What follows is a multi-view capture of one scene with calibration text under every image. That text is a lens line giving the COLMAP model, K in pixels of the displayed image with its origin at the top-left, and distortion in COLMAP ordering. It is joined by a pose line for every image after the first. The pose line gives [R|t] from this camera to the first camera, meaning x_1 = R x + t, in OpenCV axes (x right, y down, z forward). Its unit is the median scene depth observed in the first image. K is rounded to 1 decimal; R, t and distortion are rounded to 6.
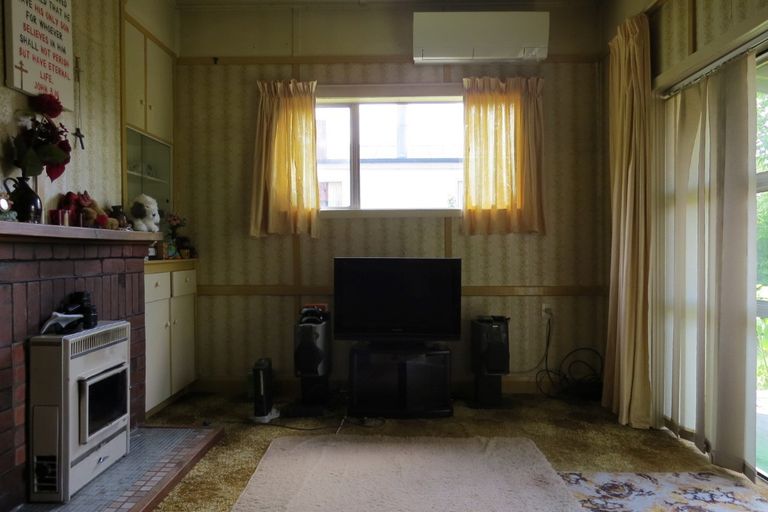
lens RADIAL K [[547.2, 0, 381.3], [0, 547.2, 256.1], [0, 0, 1]] dist [-0.018536, 0.004307]
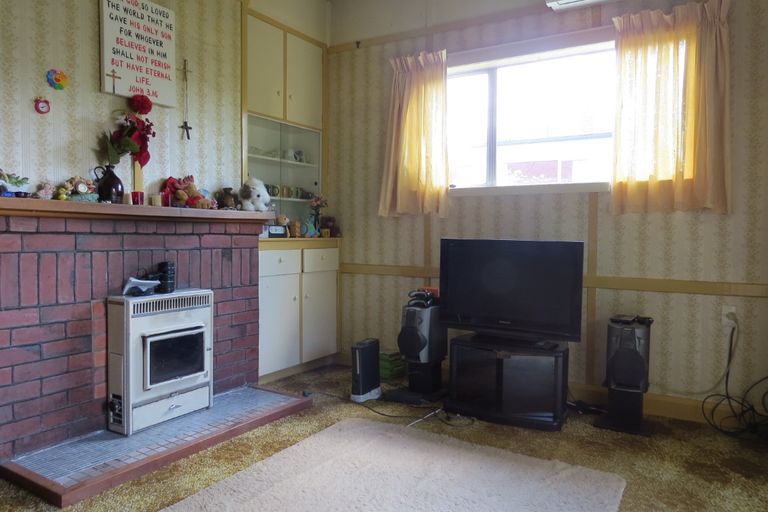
lens RADIAL K [[547.2, 0, 385.5], [0, 547.2, 254.2], [0, 0, 1]] dist [-0.018536, 0.004307]
pose [[0.866023, 0.030931, -0.499047, 0.299070], [-0.018437, 0.999381, 0.029948, 0.003619], [0.499665, -0.016735, 0.866057, 0.149849]]
